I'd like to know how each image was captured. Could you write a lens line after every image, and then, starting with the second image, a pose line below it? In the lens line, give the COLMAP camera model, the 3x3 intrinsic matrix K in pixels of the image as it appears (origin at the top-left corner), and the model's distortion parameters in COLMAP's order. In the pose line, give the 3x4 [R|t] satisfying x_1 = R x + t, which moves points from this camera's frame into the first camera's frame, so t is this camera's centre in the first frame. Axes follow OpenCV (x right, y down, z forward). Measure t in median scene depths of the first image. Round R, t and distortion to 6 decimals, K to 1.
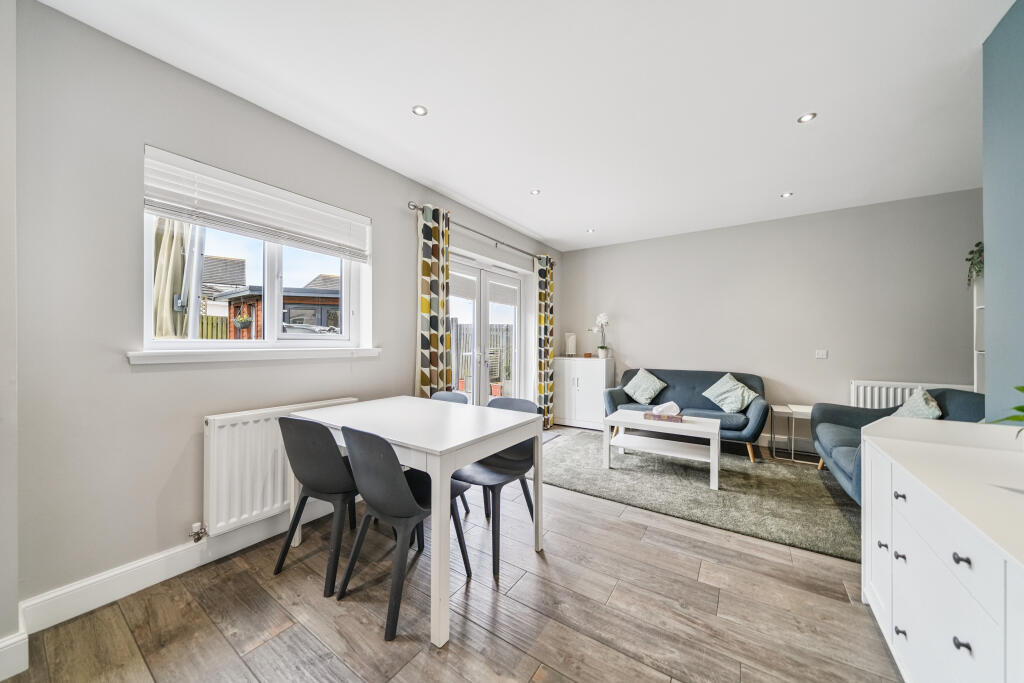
lens RADIAL K [[353.2, 0, 508.2], [0, 353.2, 343.3], [0, 0, 1]] dist [-0.000409, -0.000100]
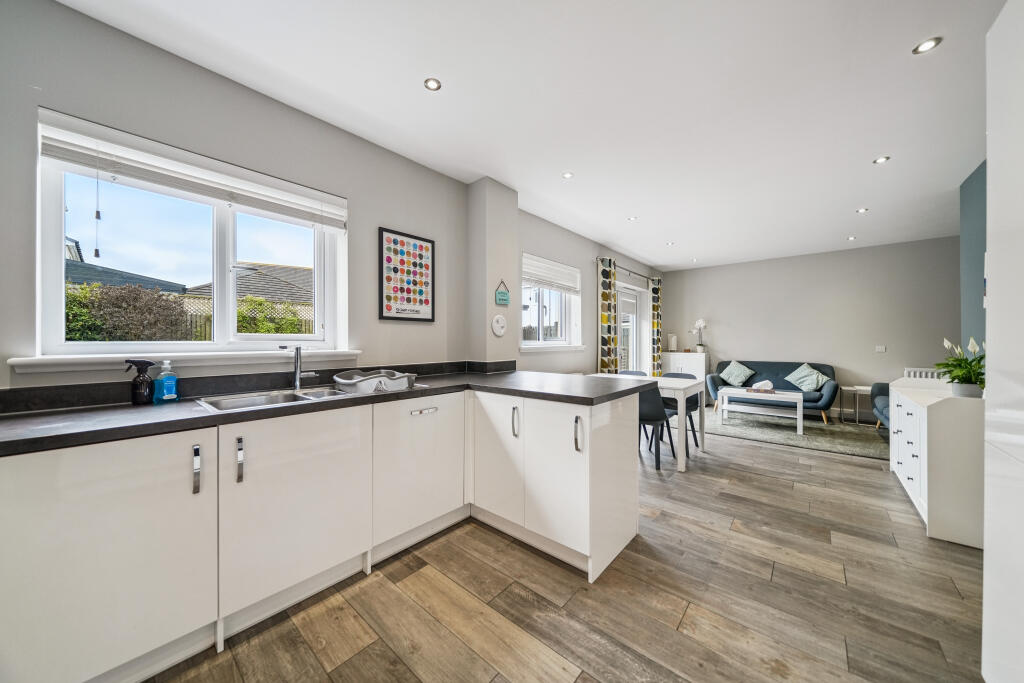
lens RADIAL K [[348.2, 0, 509.4], [0, 348.2, 339.5], [0, 0, 1]] dist [-0.000410, -0.000044]
pose [[0.992610, -0.003060, -0.121307, -0.396193], [0.002319, 0.999978, -0.006245, -0.002452], [0.121324, 0.005918, 0.992595, -0.539374]]
